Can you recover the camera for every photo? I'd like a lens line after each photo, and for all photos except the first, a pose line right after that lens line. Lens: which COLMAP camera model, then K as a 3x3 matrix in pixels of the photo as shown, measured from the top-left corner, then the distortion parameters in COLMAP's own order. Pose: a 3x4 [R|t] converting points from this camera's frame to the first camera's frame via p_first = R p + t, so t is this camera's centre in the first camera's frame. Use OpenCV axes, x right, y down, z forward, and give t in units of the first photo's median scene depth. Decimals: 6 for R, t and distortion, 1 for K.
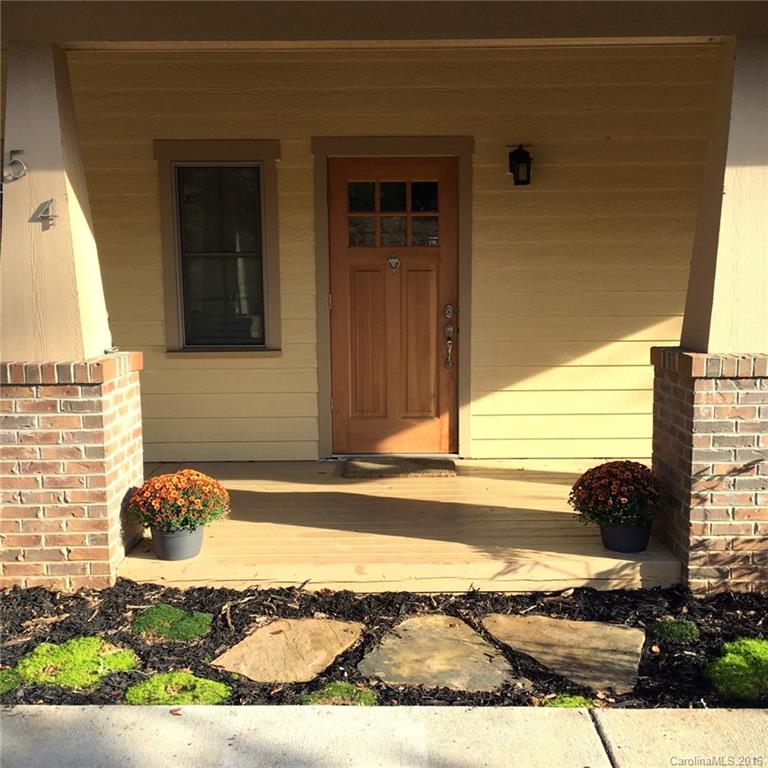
lens RADIAL K [[862.1, 0, 384.0], [0, 862.1, 384.0], [0, 0, 1]] dist [0.063891, -0.002523]
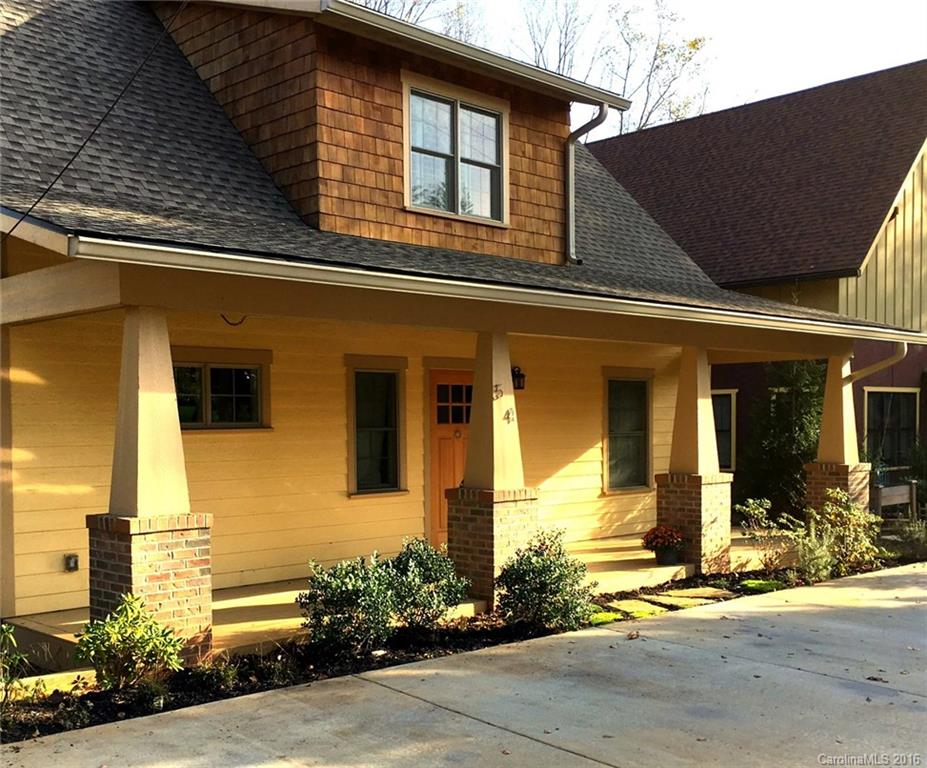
lens RADIAL K [[1065.9, 0, 463.5], [0, 1065.9, 384.0], [0, 0, 1]] dist [0.000187, 0.001632]
pose [[0.720310, 0.028645, 0.693061, -1.392627], [0.087544, 0.987404, -0.131796, 0.032730], [-0.688106, 0.155607, 0.708729, -0.444495]]
